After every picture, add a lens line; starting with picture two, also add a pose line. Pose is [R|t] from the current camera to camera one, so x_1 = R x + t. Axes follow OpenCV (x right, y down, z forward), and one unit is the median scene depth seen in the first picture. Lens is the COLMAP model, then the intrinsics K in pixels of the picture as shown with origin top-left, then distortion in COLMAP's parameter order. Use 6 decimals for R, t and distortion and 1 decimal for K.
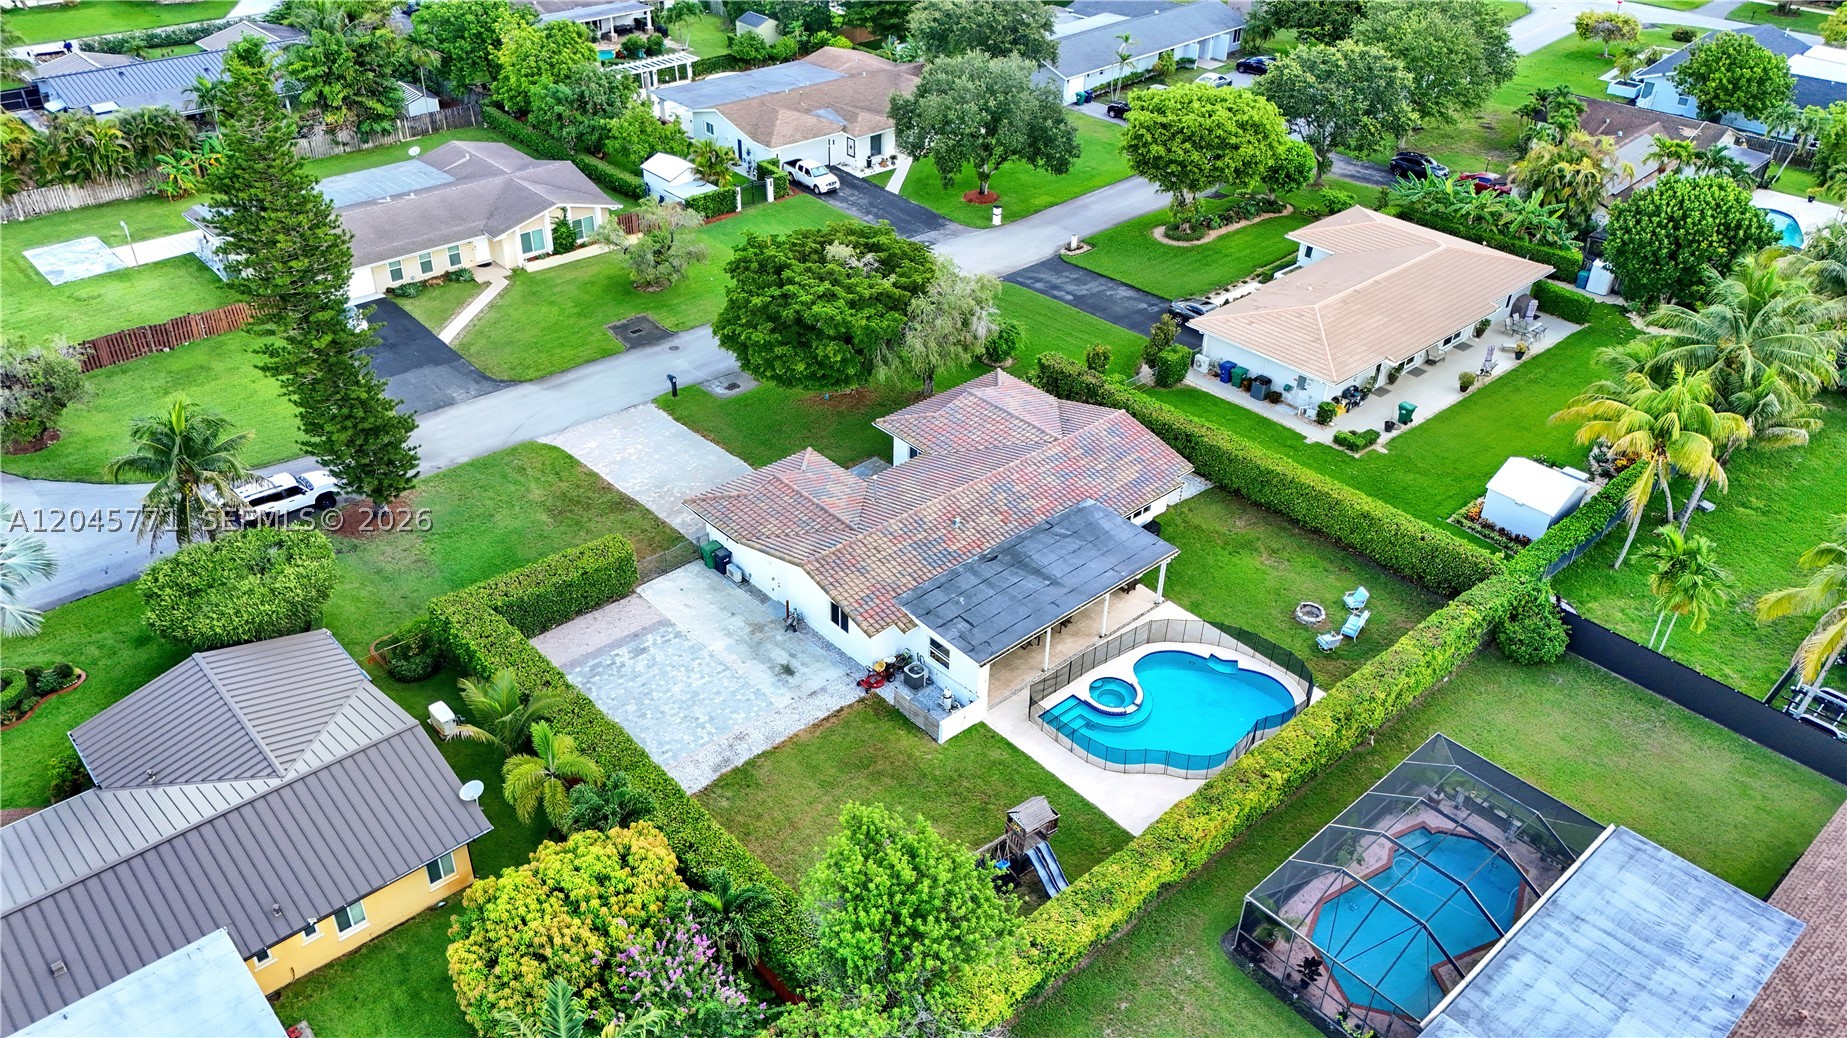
lens RADIAL K [[1353.4, 0, 920.1], [0, 1353.4, 513.9], [0, 0, 1]] dist [0.089174, -0.111323]
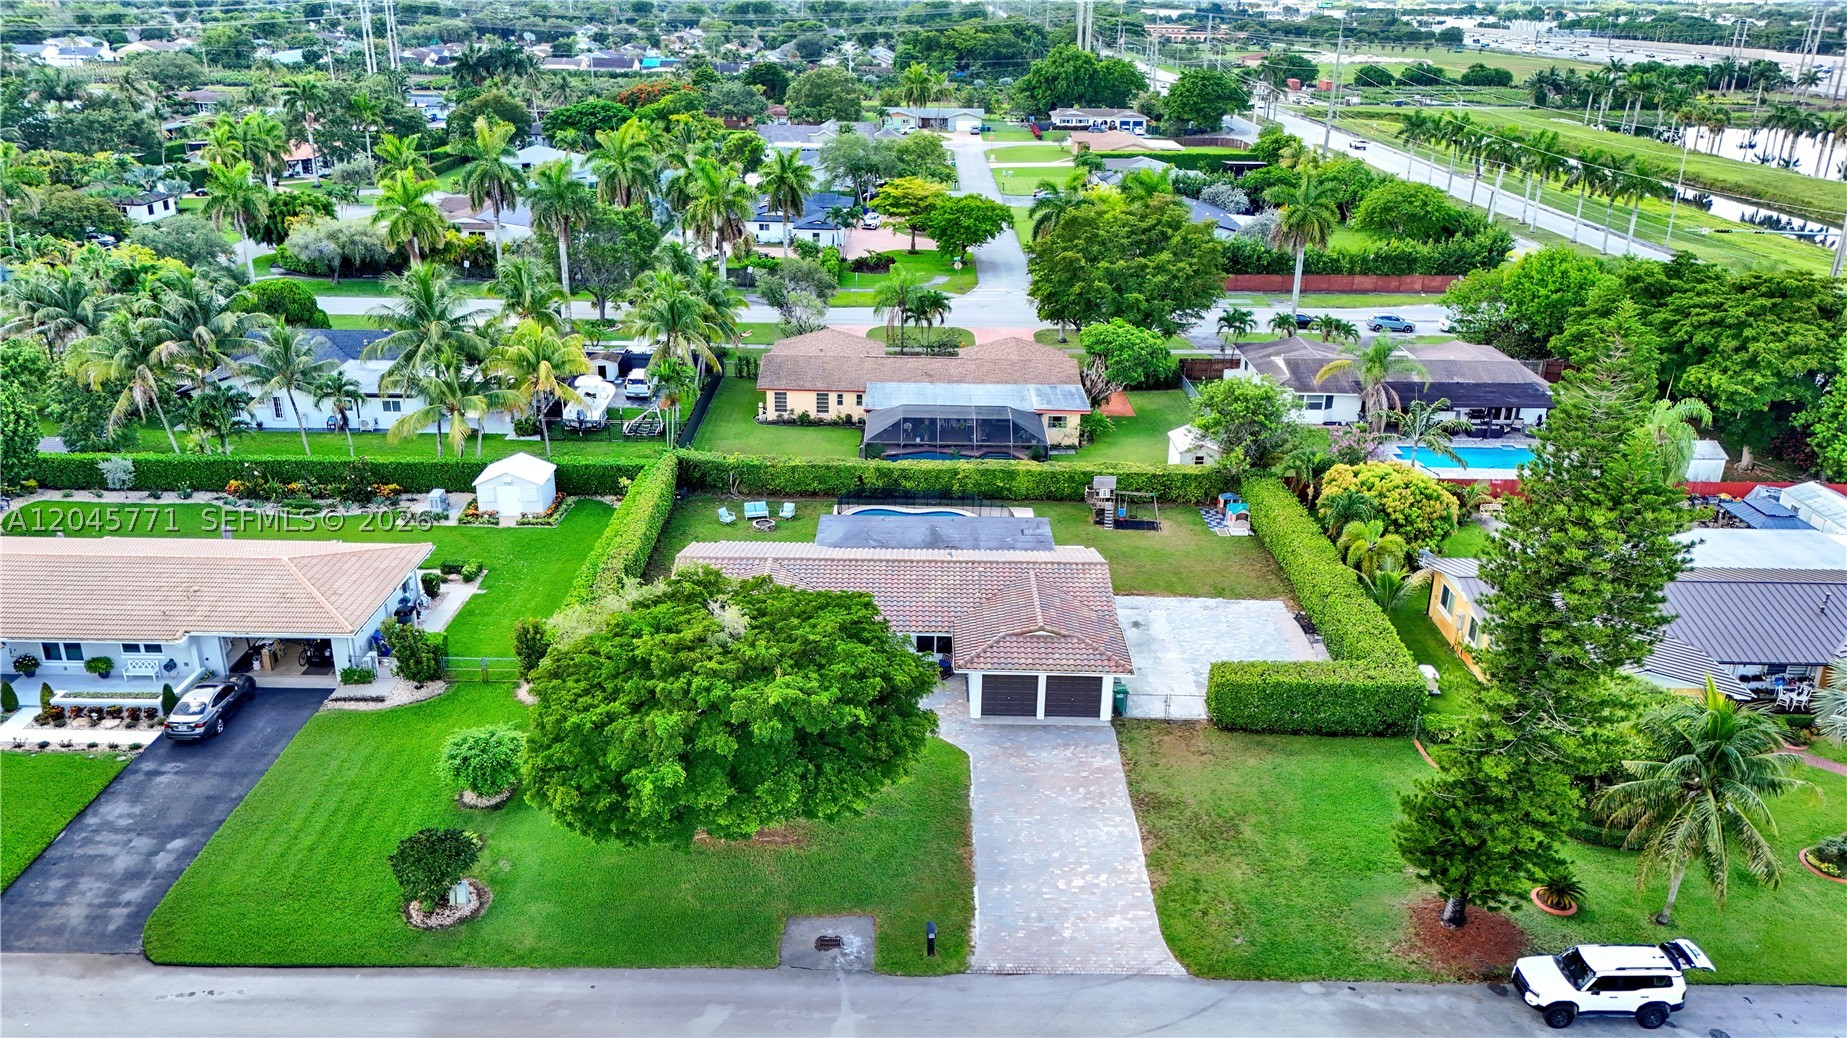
lens RADIAL K [[1353.4, 0, 920.1], [0, 1353.4, 513.9], [0, 0, 1]] dist [0.089174, -0.111323]
pose [[-0.740316, -0.268909, 0.616133, -0.468181], [0.344048, 0.635837, 0.690900, -0.587110], [-0.577549, 0.723464, -0.378203, 1.052499]]
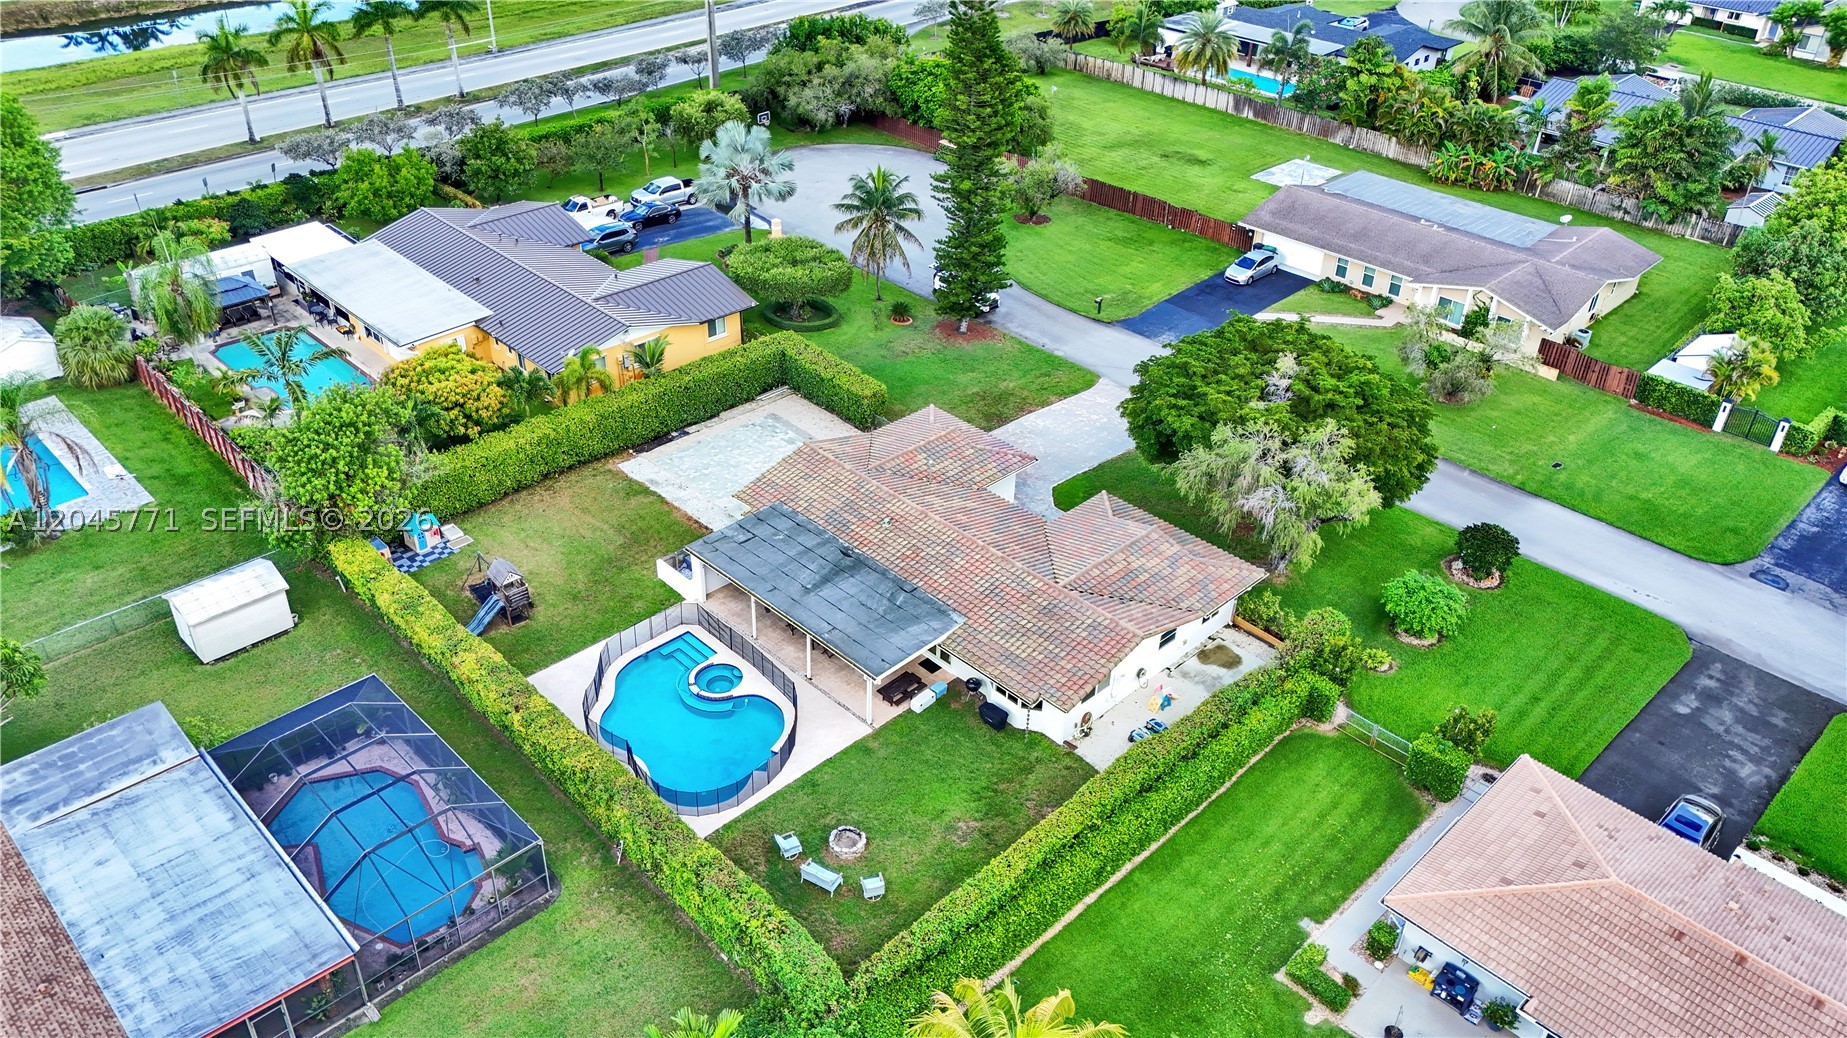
lens RADIAL K [[1346.2, 0, 916.3], [0, 1346.2, 518.5], [0, 0, 1]] dist [0.071197, -0.092548]
pose [[0.043340, 0.532836, -0.845108, 0.651249], [-0.569893, 0.707965, 0.417142, -0.317359], [0.820575, 0.463543, 0.334342, 0.509747]]
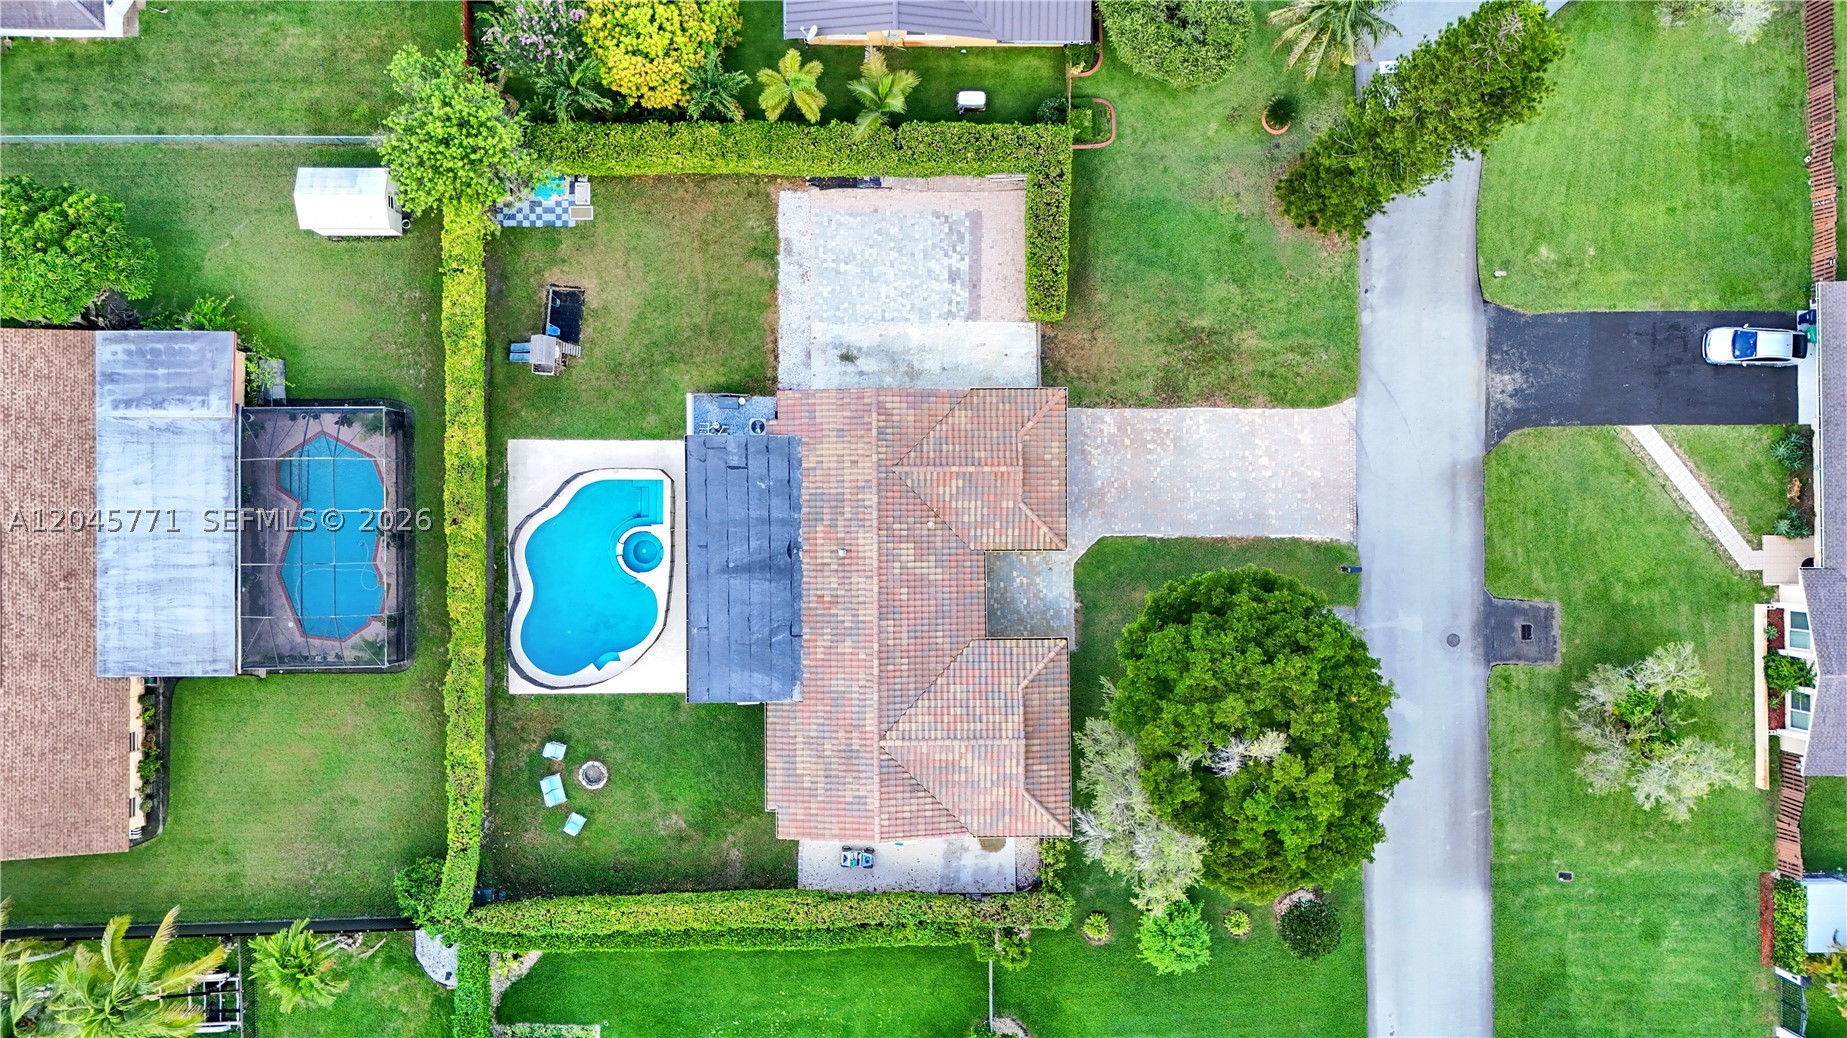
lens RADIAL K [[1346.2, 0, 916.3], [0, 1346.2, 518.5], [0, 0, 1]] dist [0.071197, -0.092548]
pose [[-0.665204, 0.745251, -0.045868, 0.012394], [-0.445692, -0.347033, 0.825183, -0.637145], [0.599051, 0.569358, 0.563001, 0.332111]]
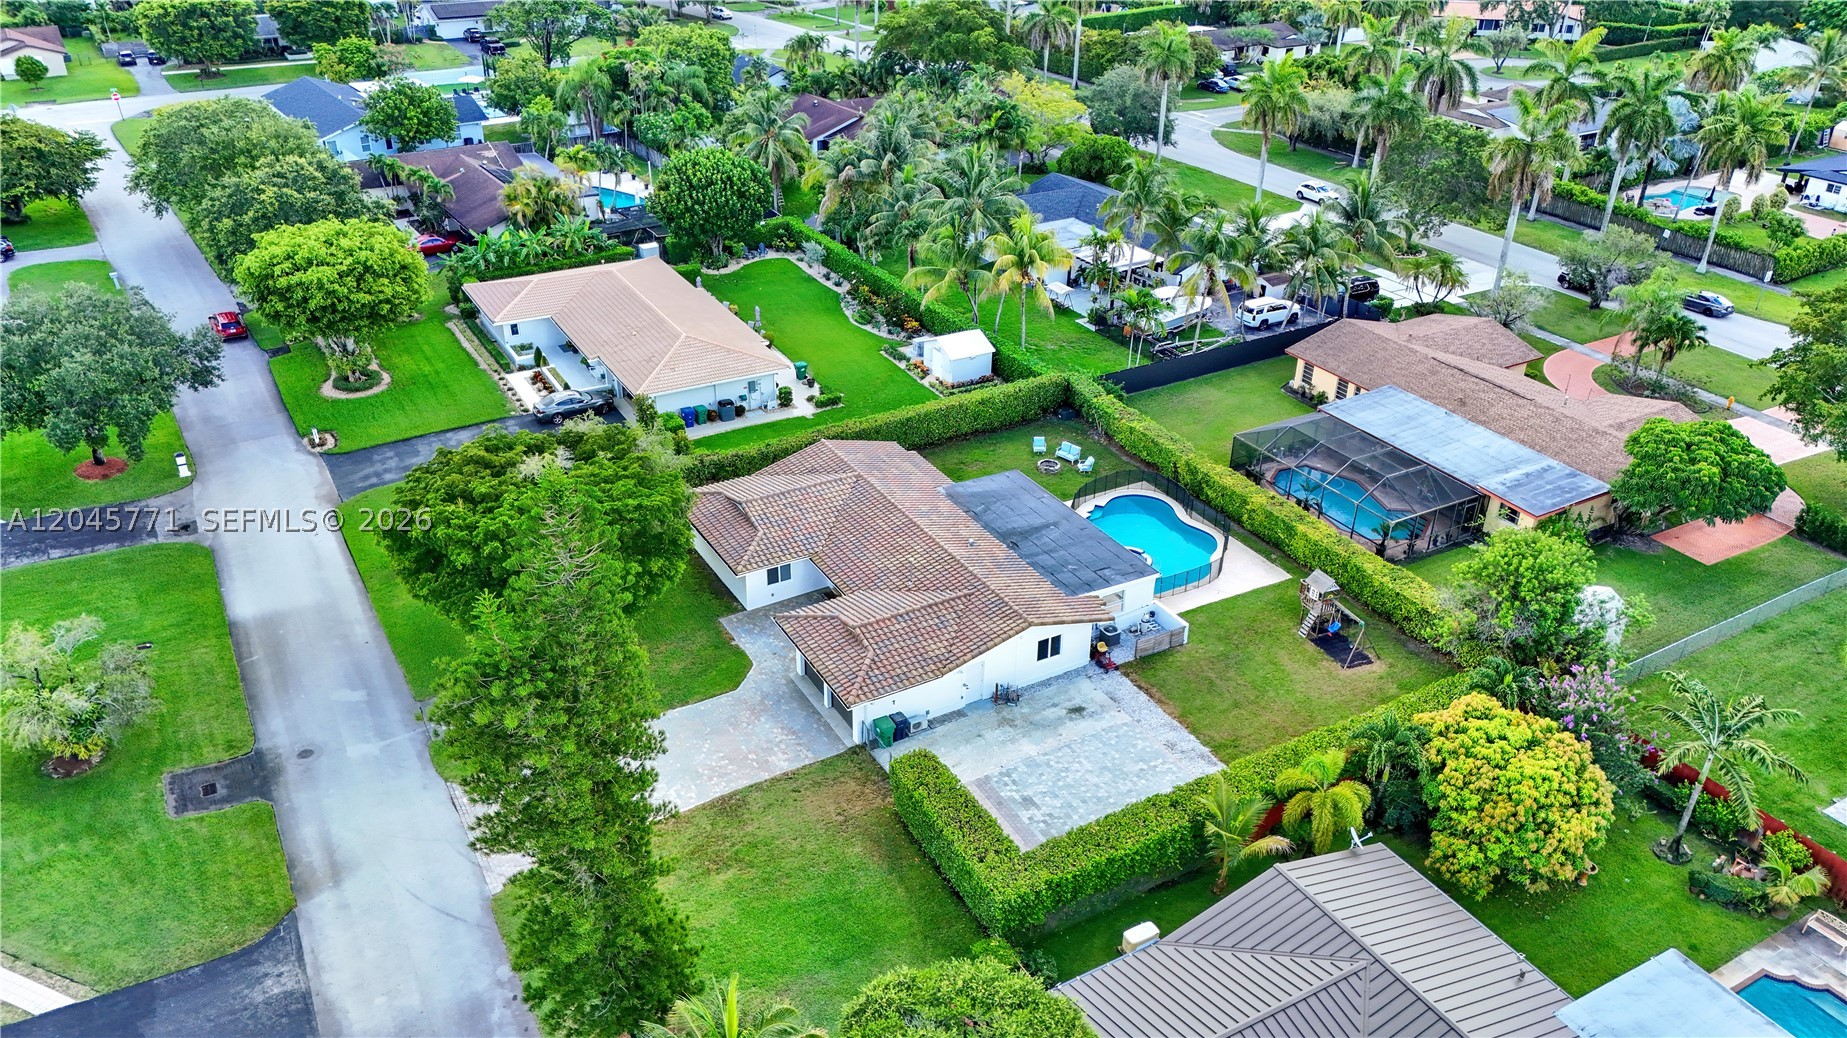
lens RADIAL K [[1346.2, 0, 916.3], [0, 1346.2, 518.5], [0, 0, 1]] dist [0.071197, -0.092548]
pose [[0.217776, -0.487613, 0.845463, -0.656642], [0.528448, 0.787202, 0.317893, -0.279402], [-0.820558, 0.377554, 0.429111, 0.425338]]
